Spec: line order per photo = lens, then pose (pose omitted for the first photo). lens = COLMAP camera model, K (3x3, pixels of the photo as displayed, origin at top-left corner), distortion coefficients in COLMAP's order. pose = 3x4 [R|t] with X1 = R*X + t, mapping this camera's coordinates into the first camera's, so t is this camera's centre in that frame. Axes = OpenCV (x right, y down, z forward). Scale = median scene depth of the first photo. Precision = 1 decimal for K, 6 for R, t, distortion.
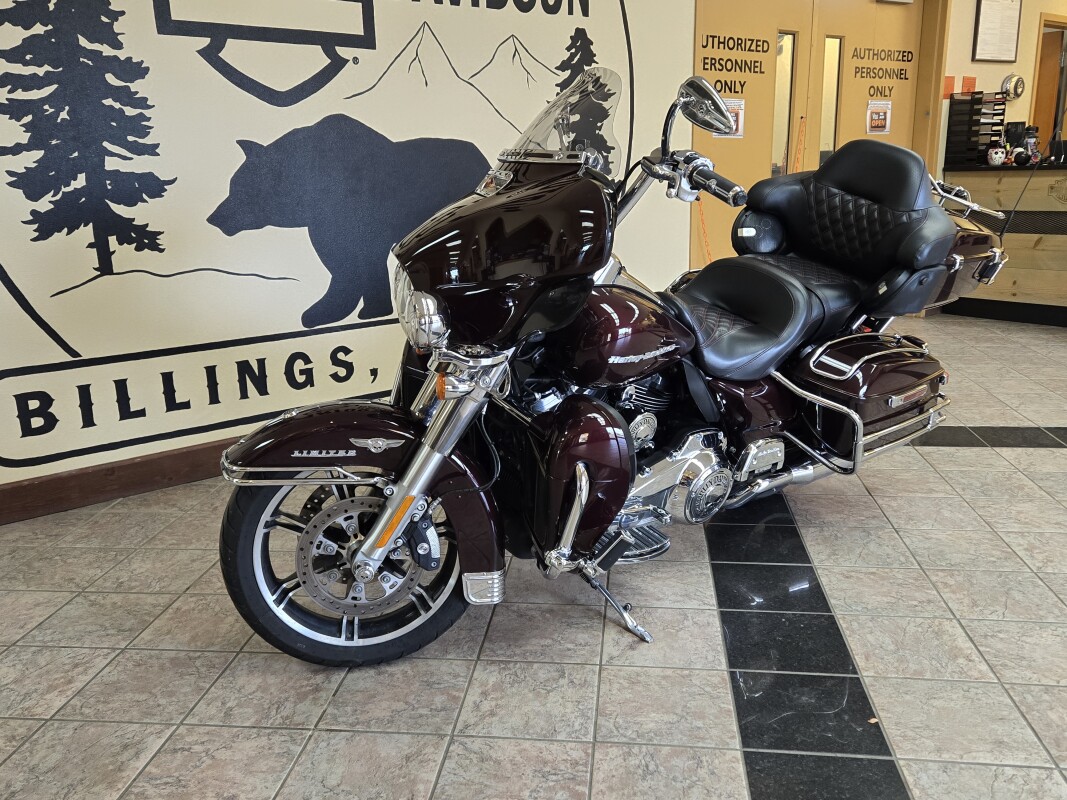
lens RADIAL K [[906.8, 0, 536.1], [0, 906.8, 398.2], [0, 0, 1]] dist [0.055371, -0.024031]
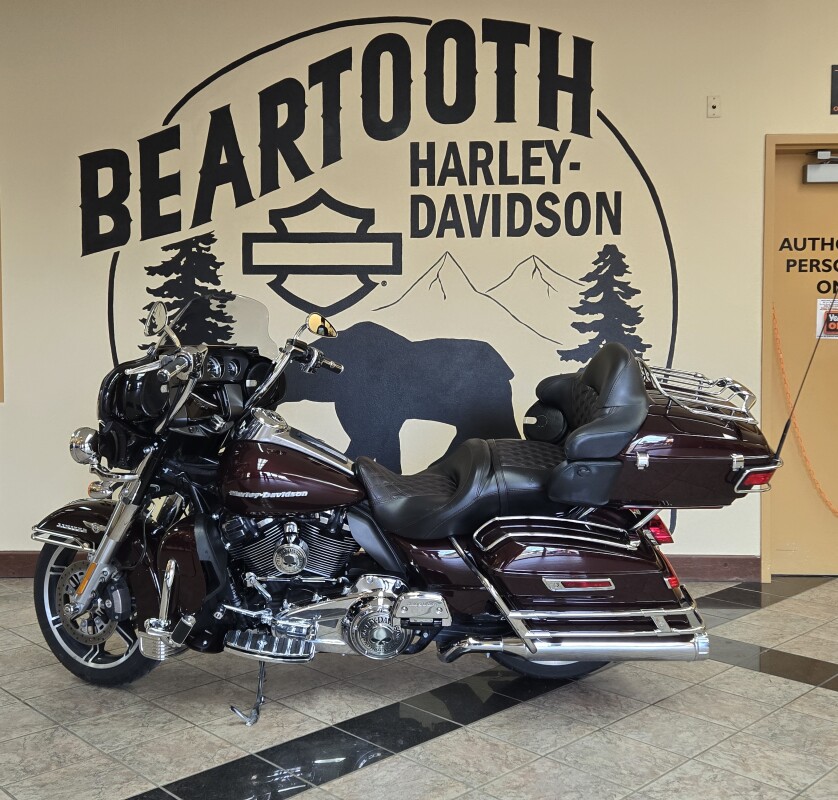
lens RADIAL K [[908.5, 0, 395.5], [0, 908.5, 400.3], [0, 0, 1]] dist [0.107515, -0.148484]
pose [[0.772576, 0.045574, -0.633284, 0.756396], [-0.176871, 0.973386, -0.145725, -0.013711], [0.609789, 0.224593, 0.760076, 0.043486]]
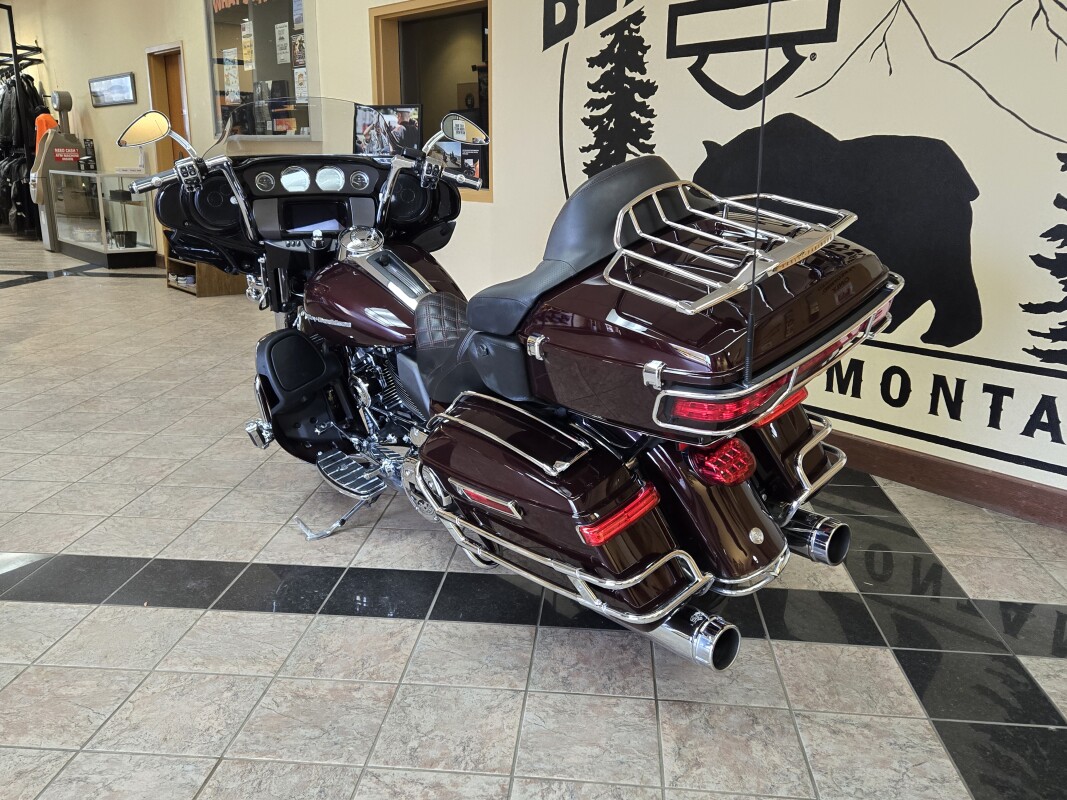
lens RADIAL K [[906.8, 0, 536.1], [0, 906.8, 398.2], [0, 0, 1]] dist [0.055371, -0.024031]
pose [[0.030884, 0.280036, -0.959493, 0.932954], [-0.262753, 0.928463, 0.262522, -0.241342], [0.964369, 0.244001, 0.102255, 0.804544]]
